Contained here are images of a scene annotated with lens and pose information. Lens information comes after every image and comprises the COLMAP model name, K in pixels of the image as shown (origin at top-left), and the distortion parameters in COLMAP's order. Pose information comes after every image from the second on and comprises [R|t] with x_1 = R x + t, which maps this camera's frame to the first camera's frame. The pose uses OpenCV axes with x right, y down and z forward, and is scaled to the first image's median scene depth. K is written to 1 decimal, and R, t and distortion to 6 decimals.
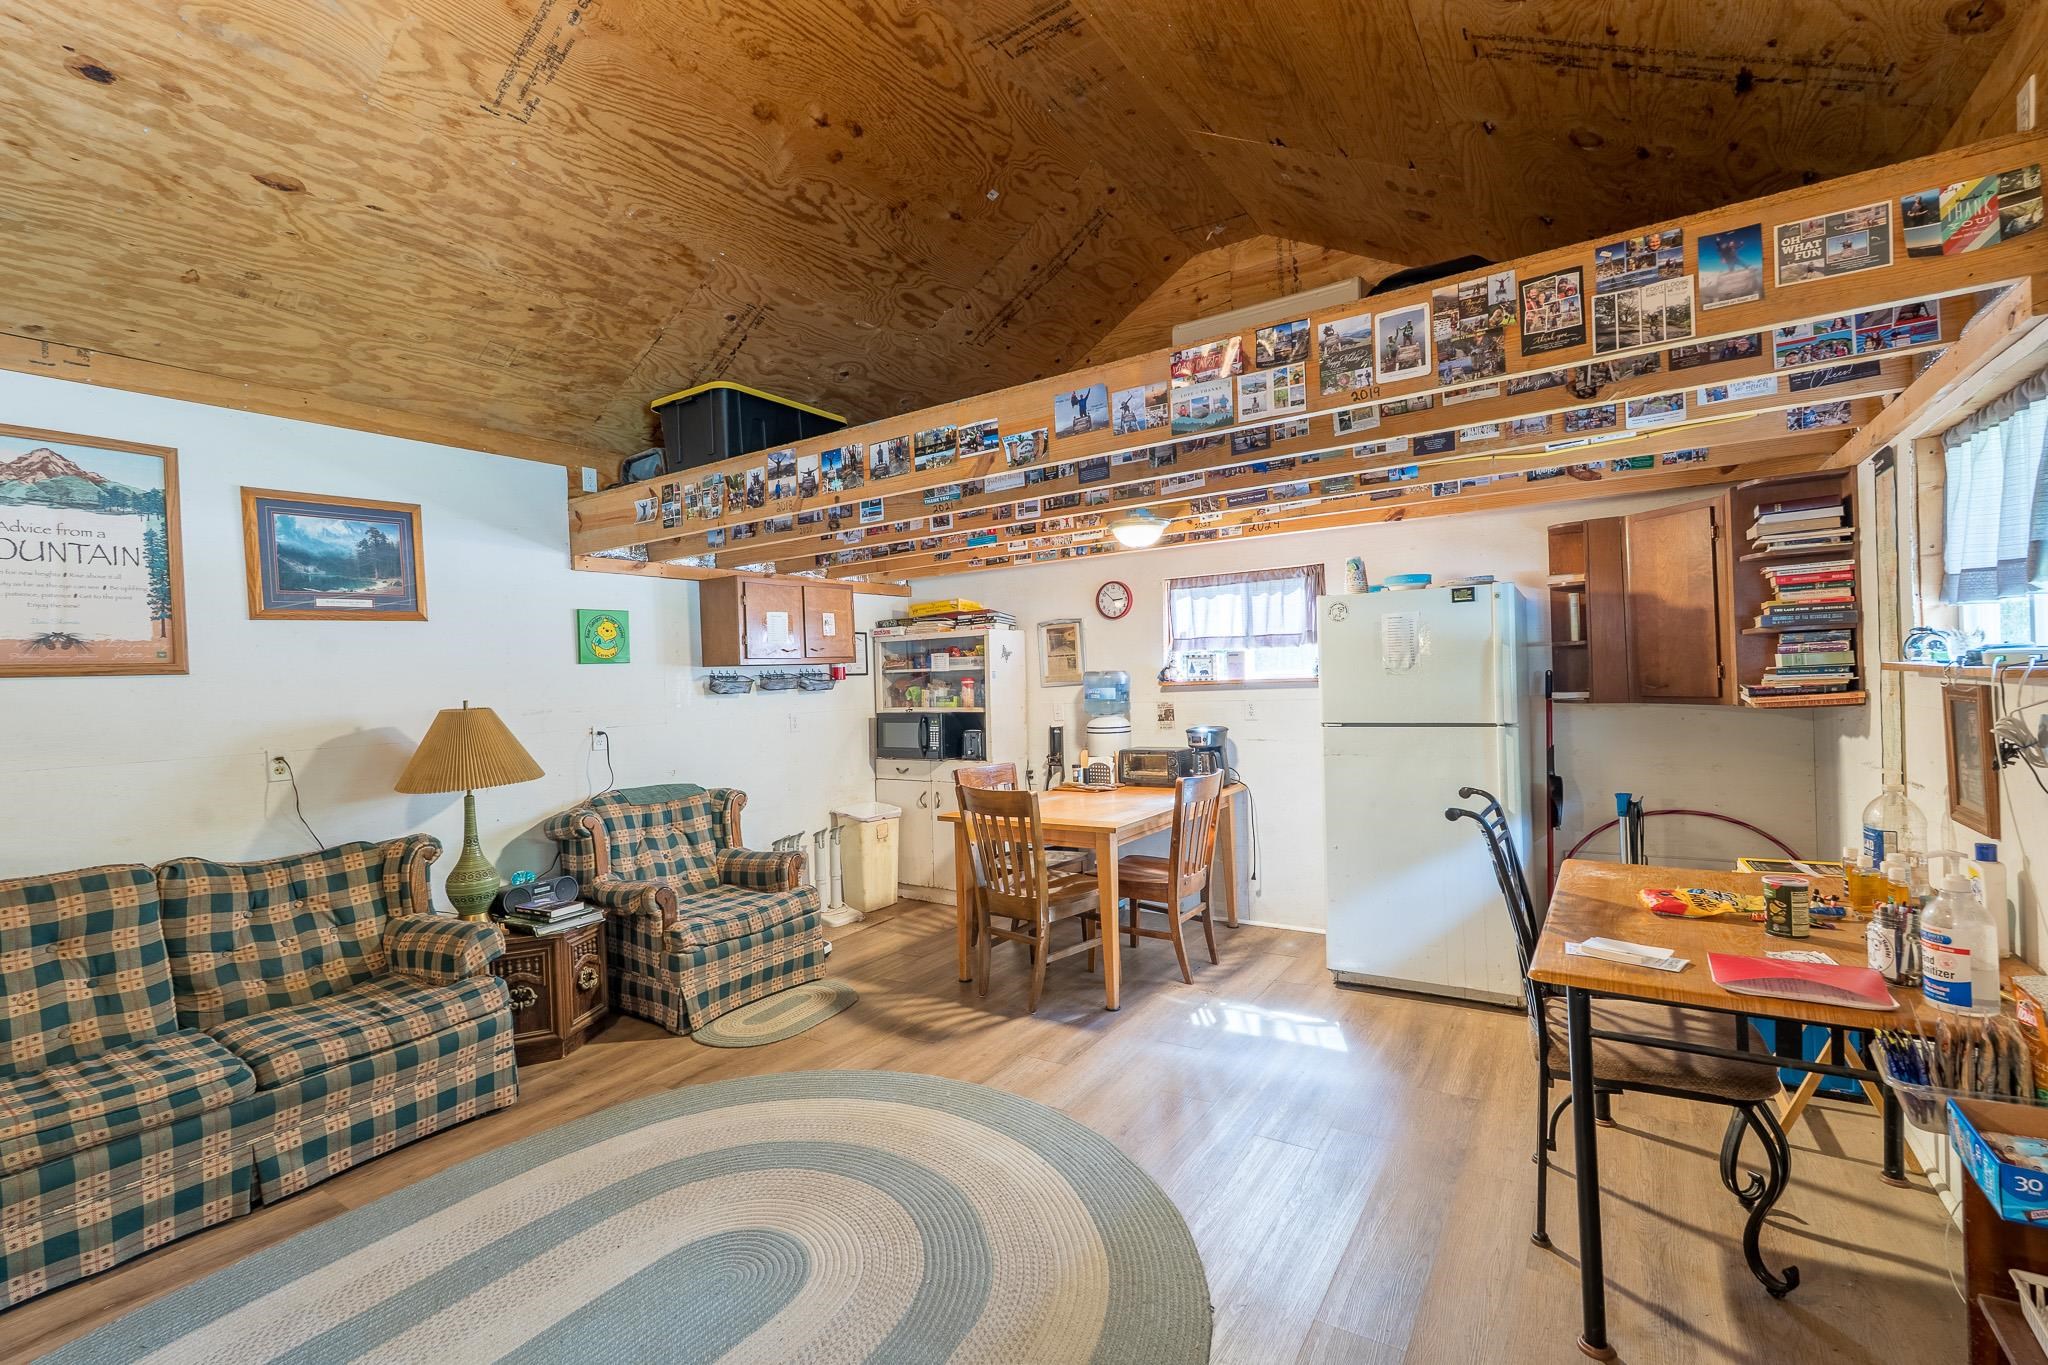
lens RADIAL K [[902.3, 0, 1018.2], [0, 902.3, 682.6], [0, 0, 1]] dist [-0.001269, -0.000279]
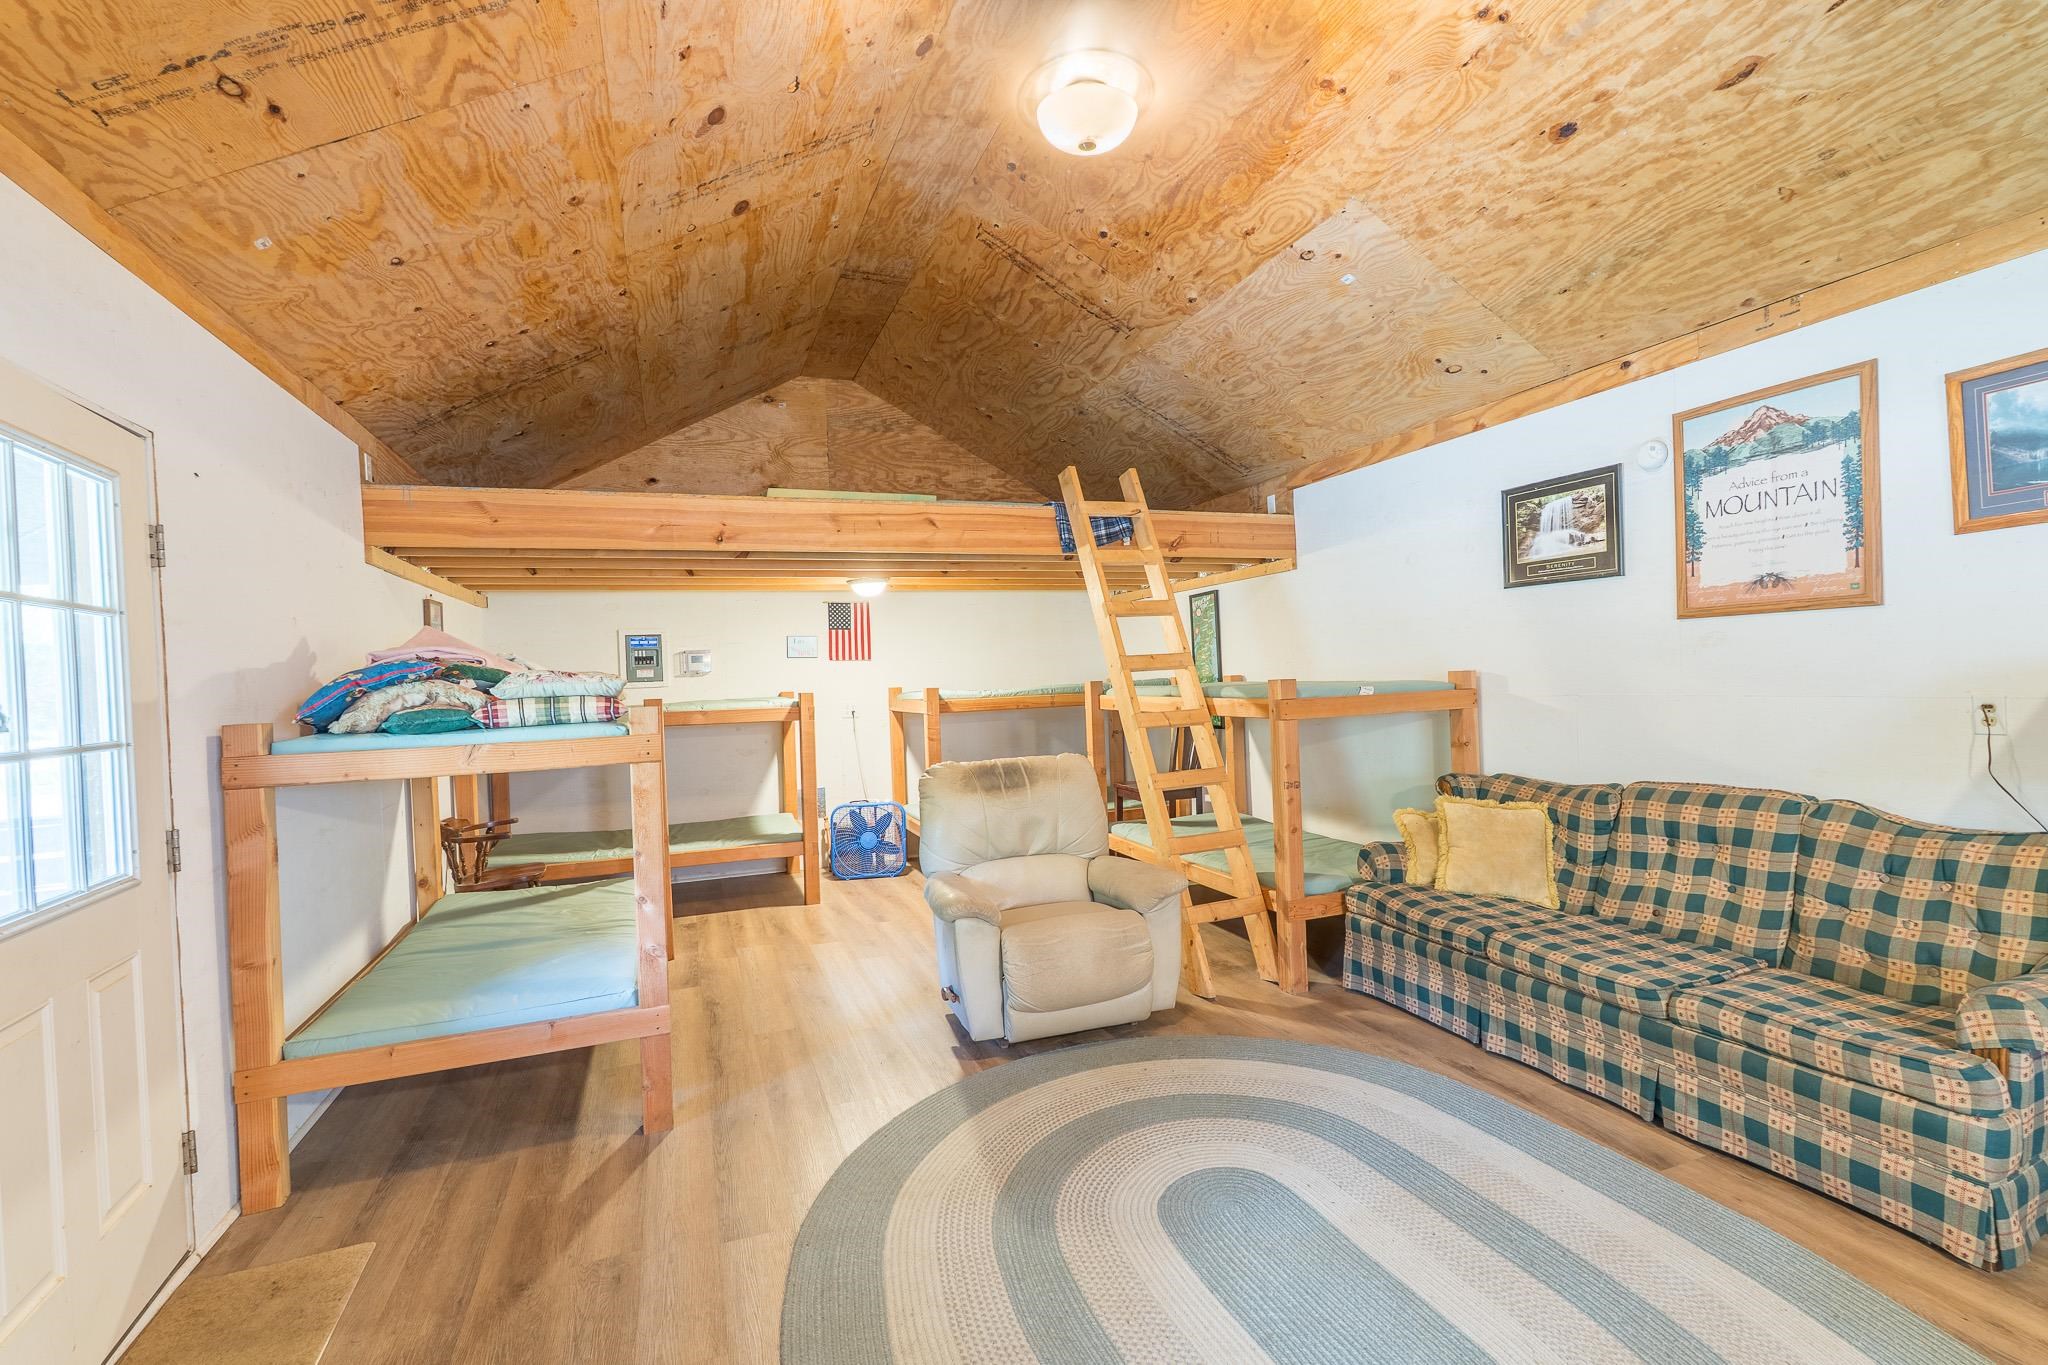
lens RADIAL K [[902.3, 0, 1014.3], [0, 902.3, 682.9], [0, 0, 1]] dist [-0.001269, -0.000279]
pose [[-0.580402, 0.067838, -0.811500, 0.359880], [0.052403, 0.997570, 0.045913, -0.019752], [0.812642, -0.015877, -0.582546, 0.865630]]
